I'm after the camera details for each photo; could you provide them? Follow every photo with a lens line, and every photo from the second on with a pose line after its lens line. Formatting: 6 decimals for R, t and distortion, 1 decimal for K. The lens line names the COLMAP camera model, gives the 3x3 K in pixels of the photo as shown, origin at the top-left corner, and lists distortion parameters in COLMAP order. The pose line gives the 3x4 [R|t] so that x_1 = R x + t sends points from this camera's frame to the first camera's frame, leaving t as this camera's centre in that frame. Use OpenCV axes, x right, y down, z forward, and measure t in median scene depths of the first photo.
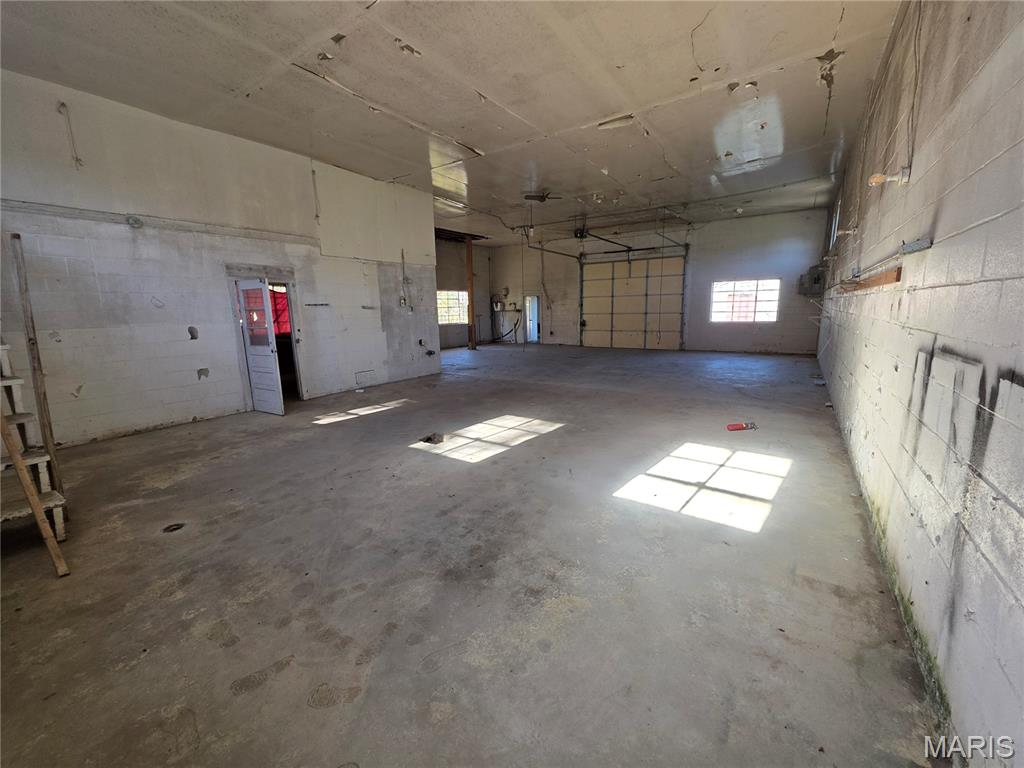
lens RADIAL K [[406.8, 0, 519.6], [0, 406.8, 383.3], [0, 0, 1]] dist [-0.001418, -0.000753]
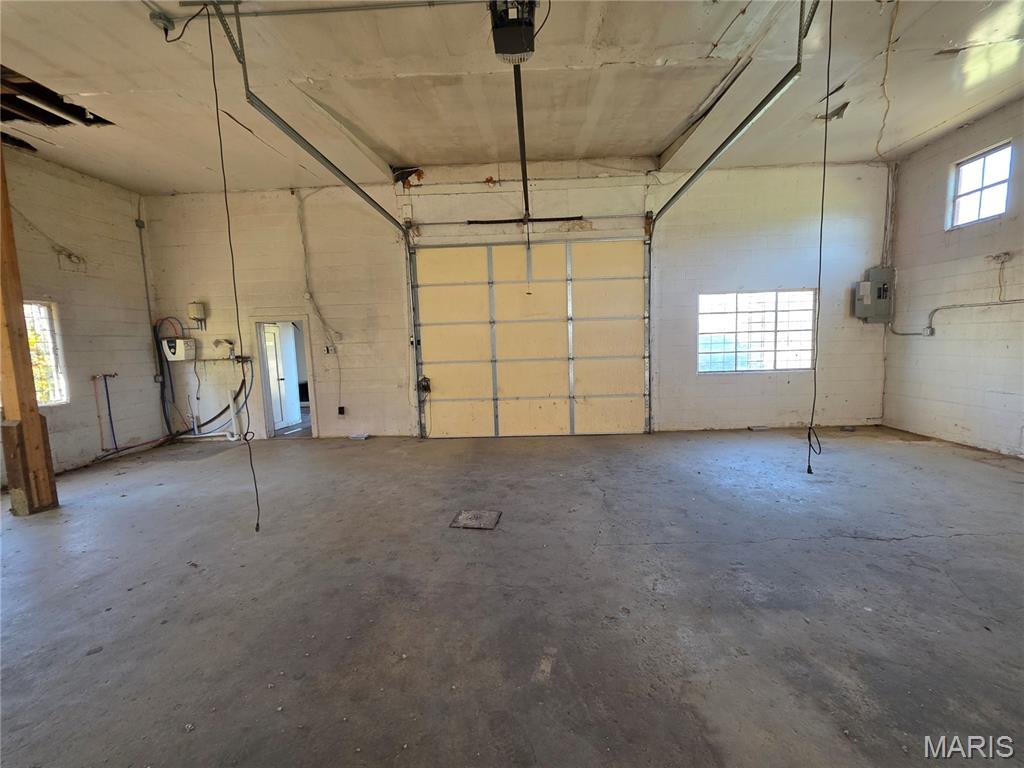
lens RADIAL K [[406.8, 0, 518.5], [0, 406.8, 385.9], [0, 0, 1]] dist [-0.001418, -0.000753]
pose [[0.847942, -0.065168, 0.526069, 0.020285], [0.111456, 0.992148, -0.056745, -0.141635], [-0.518240, 0.106750, 0.848547, 0.747151]]
